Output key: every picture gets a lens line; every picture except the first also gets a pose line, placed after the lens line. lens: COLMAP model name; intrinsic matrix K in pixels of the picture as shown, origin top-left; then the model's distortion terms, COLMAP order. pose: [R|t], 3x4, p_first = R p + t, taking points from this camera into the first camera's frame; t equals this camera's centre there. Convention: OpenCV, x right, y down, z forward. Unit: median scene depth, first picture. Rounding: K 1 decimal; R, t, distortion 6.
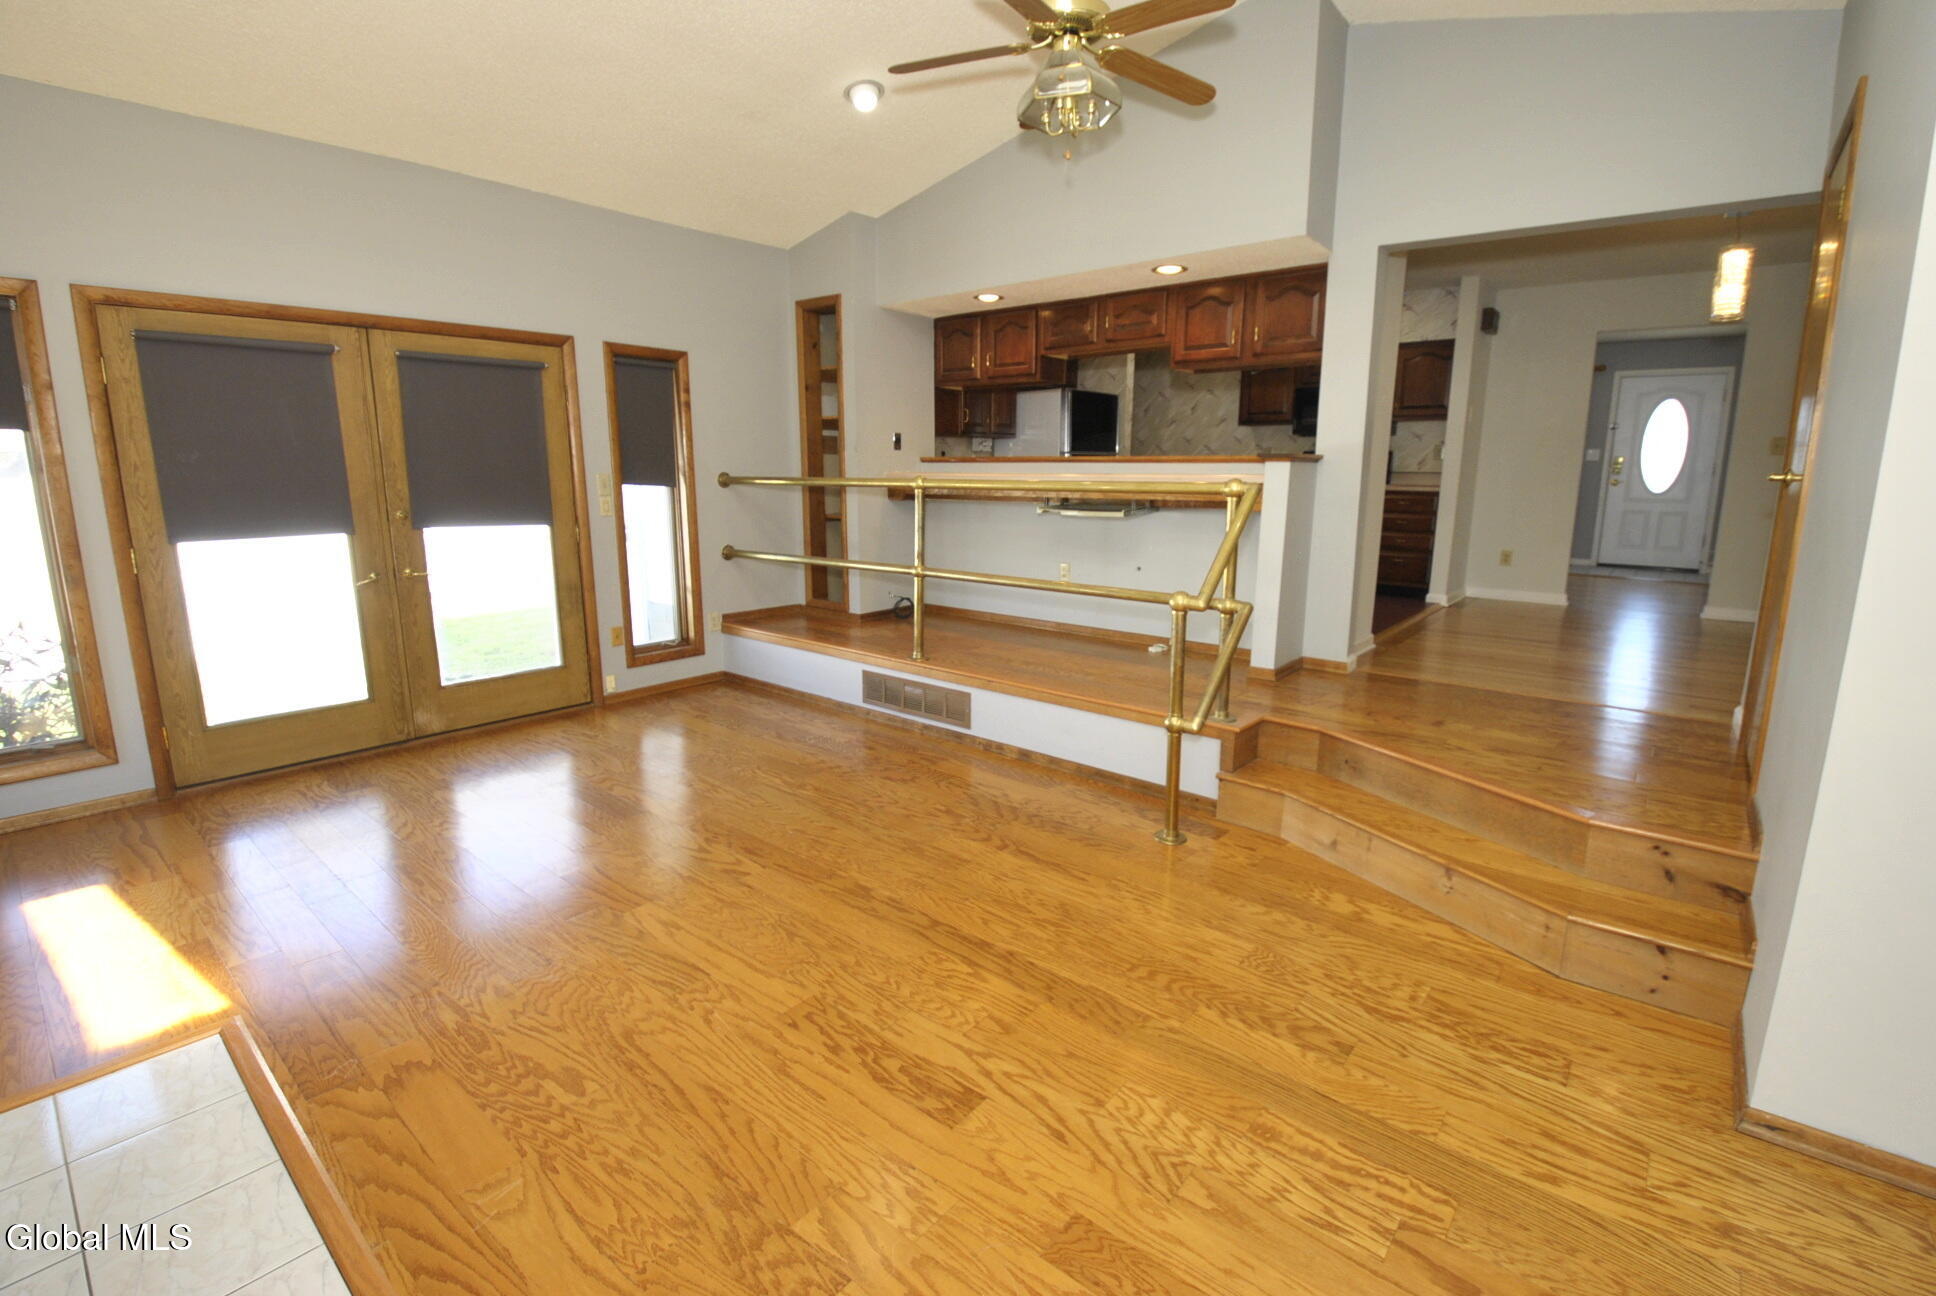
lens RADIAL K [[853.1, 0, 984.4], [0, 853.1, 645.5], [0, 0, 1]] dist [0.022279, -0.036330]
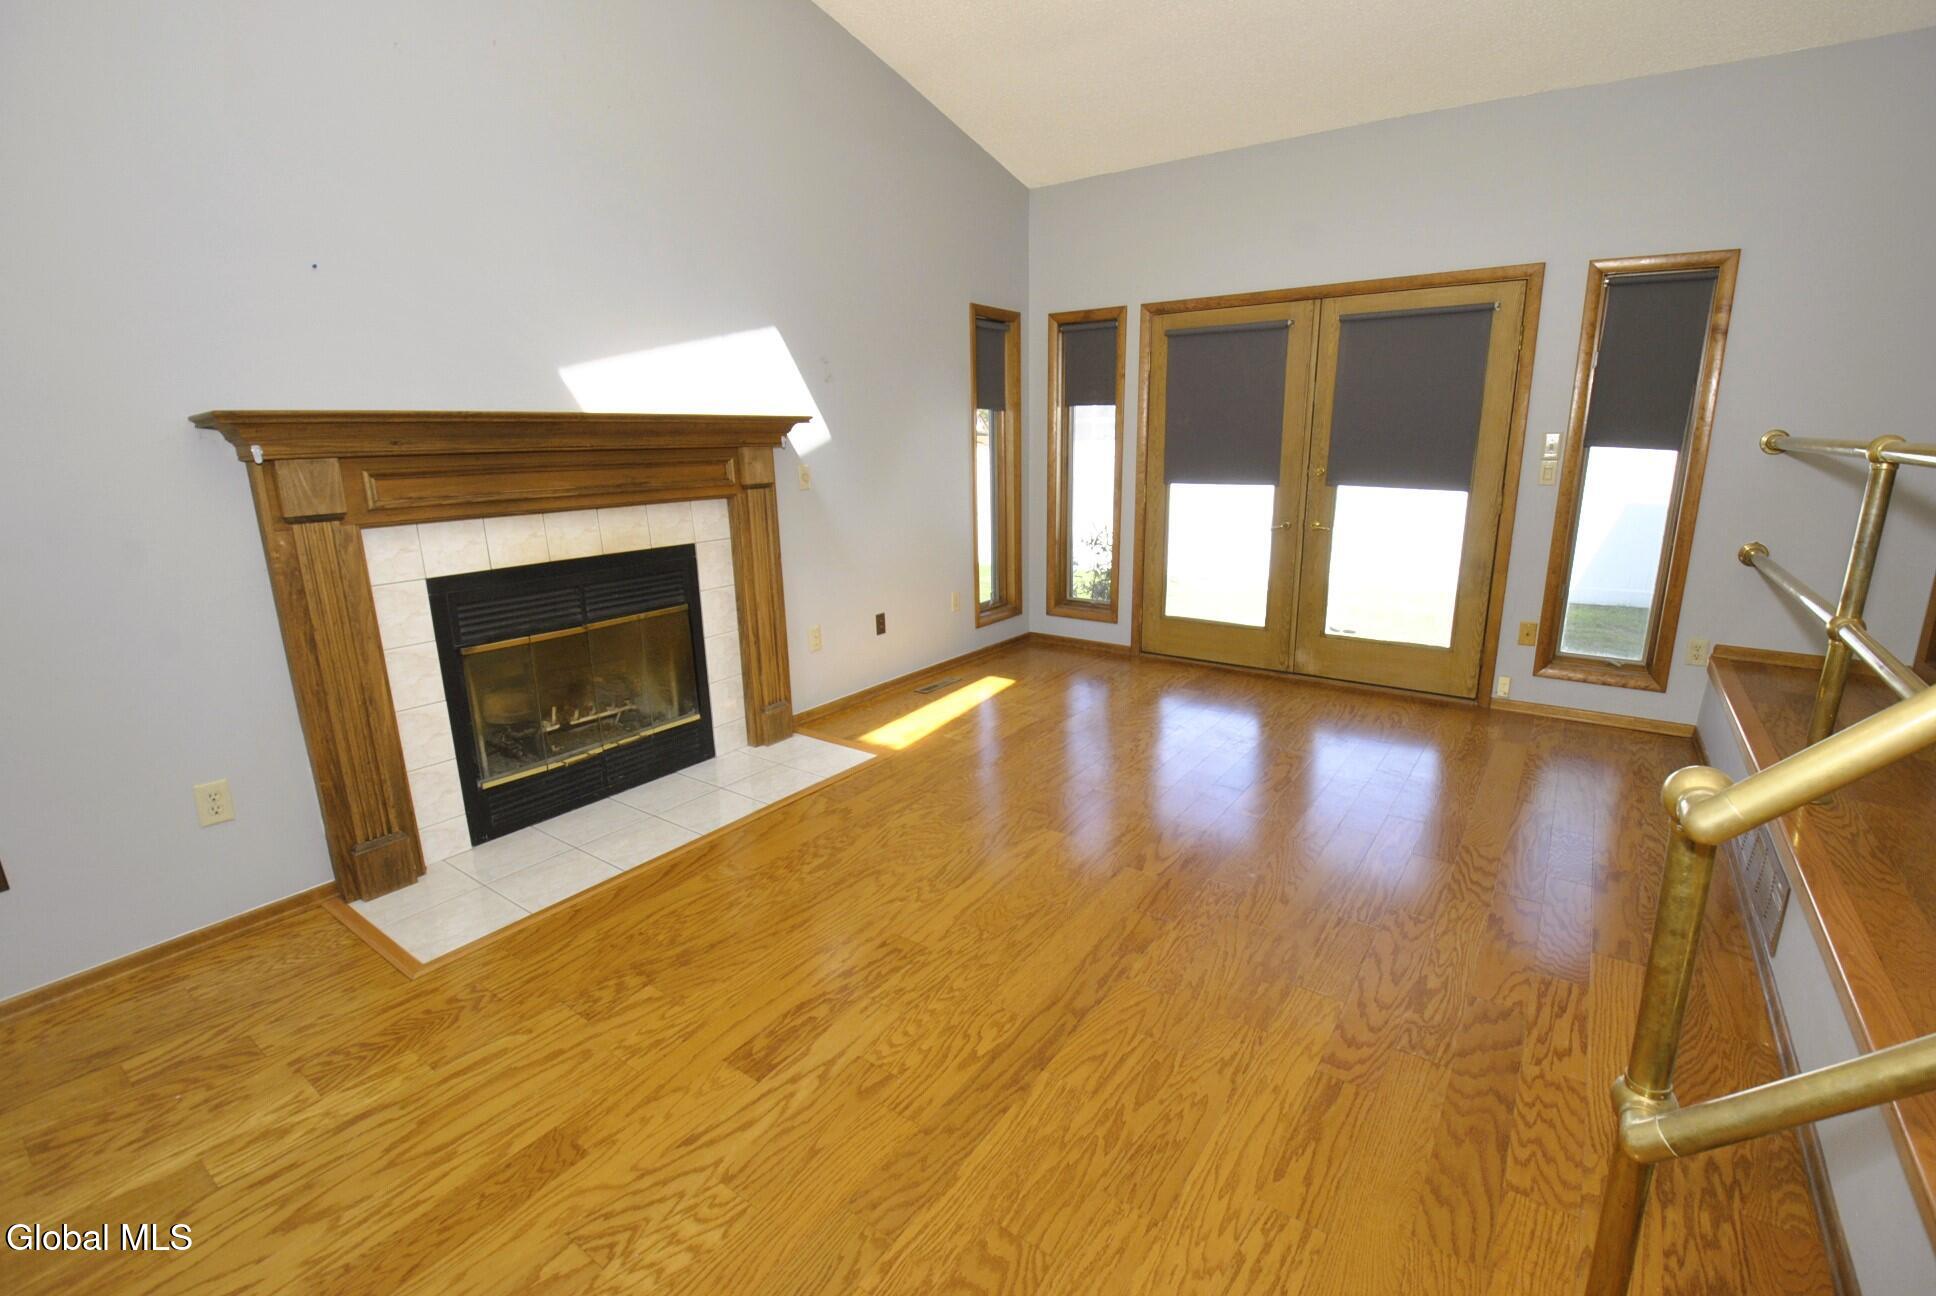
lens RADIAL K [[853.1, 0, 984.4], [0, 853.1, 645.5], [0, 0, 1]] dist [0.022279, -0.036330]
pose [[0.069705, 0.236330, -0.969169, 0.637320], [-0.189558, 0.956969, 0.219722, -0.158241], [0.979392, 0.168399, 0.111504, 0.795223]]
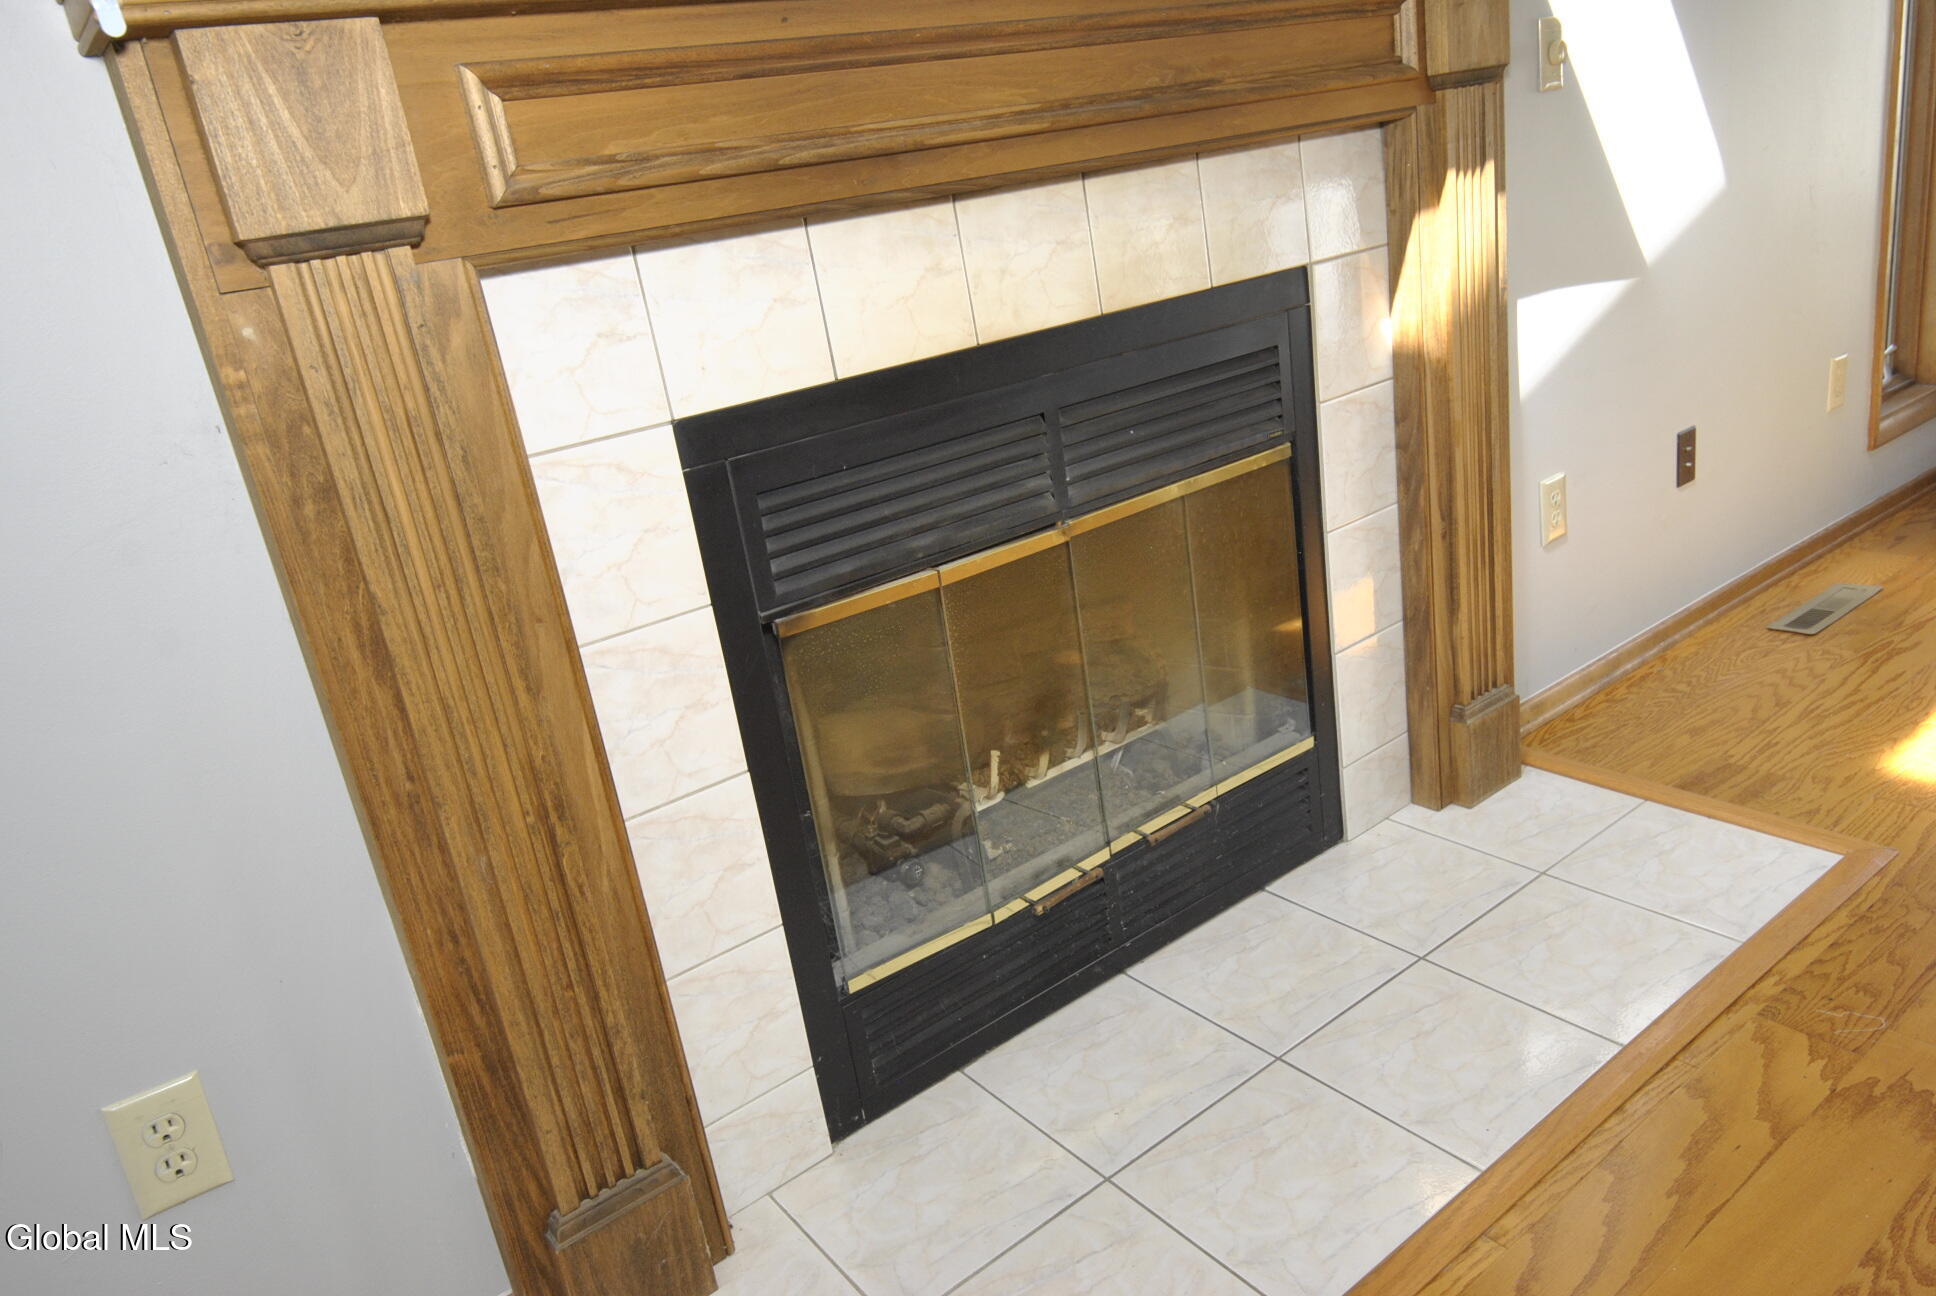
lens RADIAL K [[1328.2, 0, 979.3], [0, 1328.2, 645.5], [0, 0, 1]] dist [0.041870, 0.000044]
pose [[-0.234873, 0.356531, -0.904279, 0.041653], [-0.058445, 0.923440, 0.379266, -0.003845], [0.970267, 0.141930, -0.196054, 0.465153]]
